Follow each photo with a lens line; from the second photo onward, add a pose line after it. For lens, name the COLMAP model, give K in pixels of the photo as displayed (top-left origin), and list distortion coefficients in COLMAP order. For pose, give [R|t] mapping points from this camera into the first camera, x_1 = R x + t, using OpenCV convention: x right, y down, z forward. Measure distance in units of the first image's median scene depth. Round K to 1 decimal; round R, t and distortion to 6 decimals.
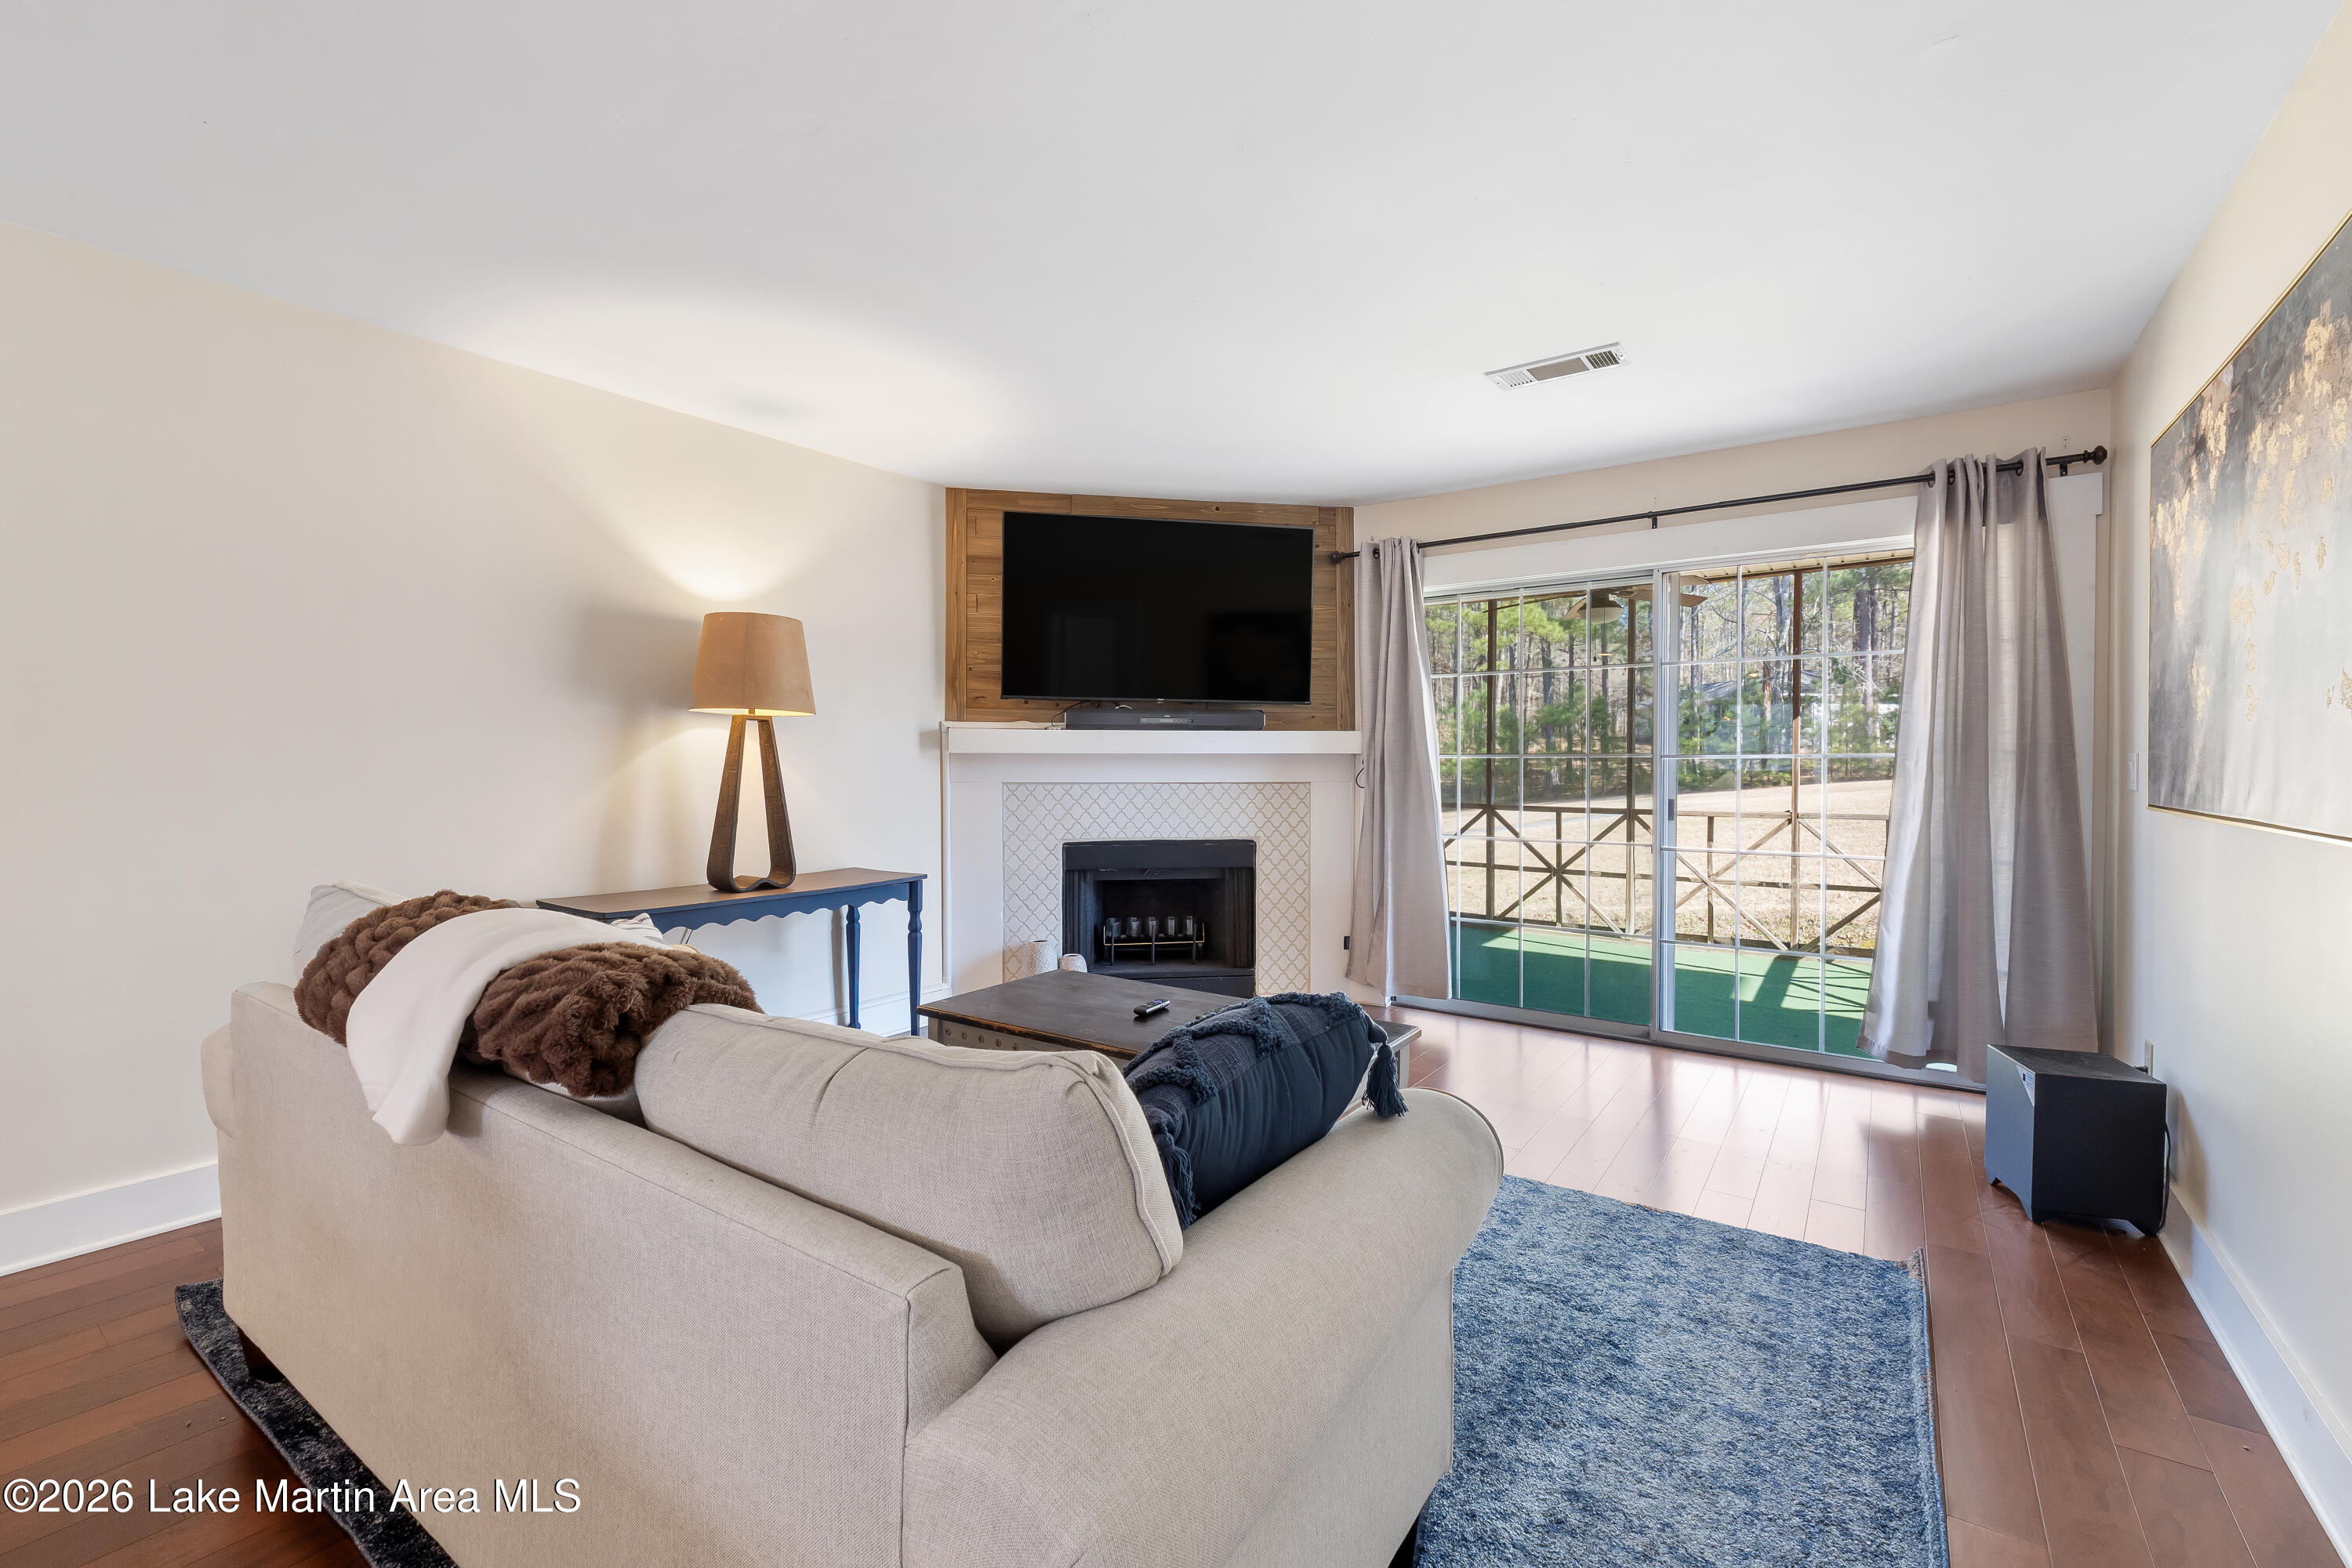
lens RADIAL K [[993.2, 0, 1176.0], [0, 993.2, 784.0], [0, 0, 1]] dist [-0.012874, -0.000294]
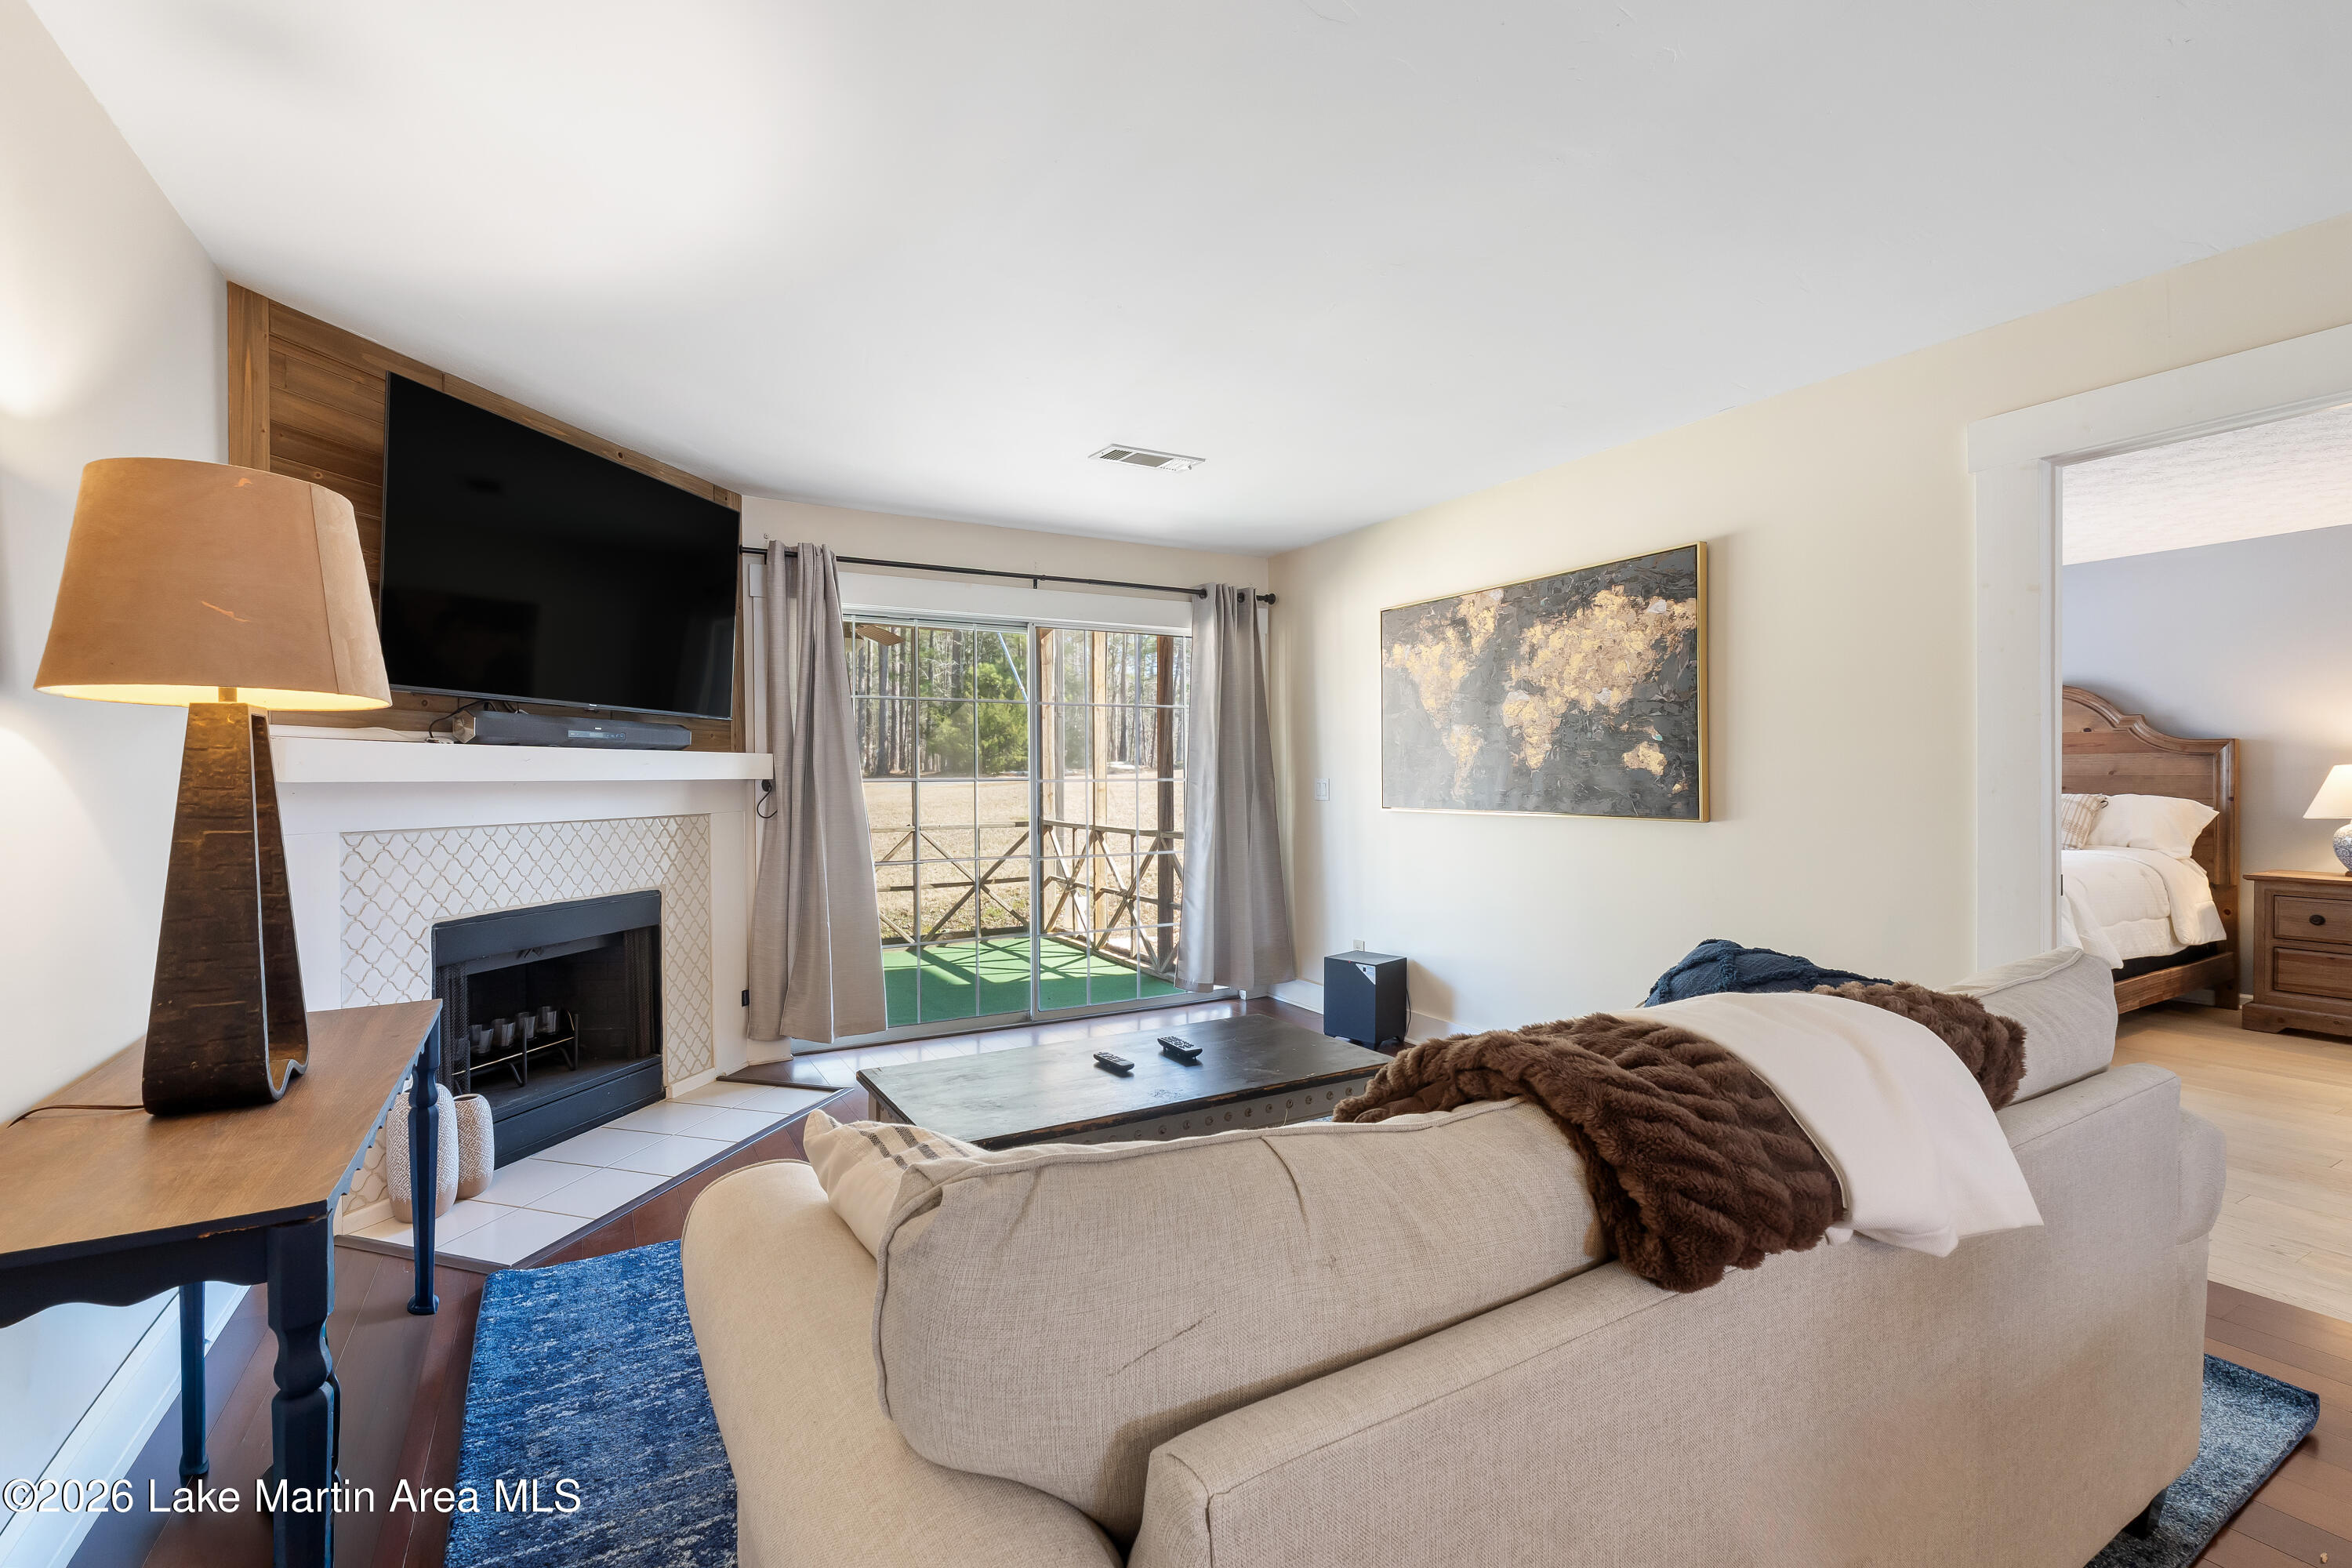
lens RADIAL K [[1018.1, 0, 1138.6], [0, 1018.1, 781.4], [0, 0, 1]] dist [-0.003401, -0.000369]
pose [[0.431222, -0.007744, 0.902212, -0.493896], [0.026032, 0.999654, -0.003862, -0.016439], [-0.901870, 0.025152, 0.431275, 0.318673]]
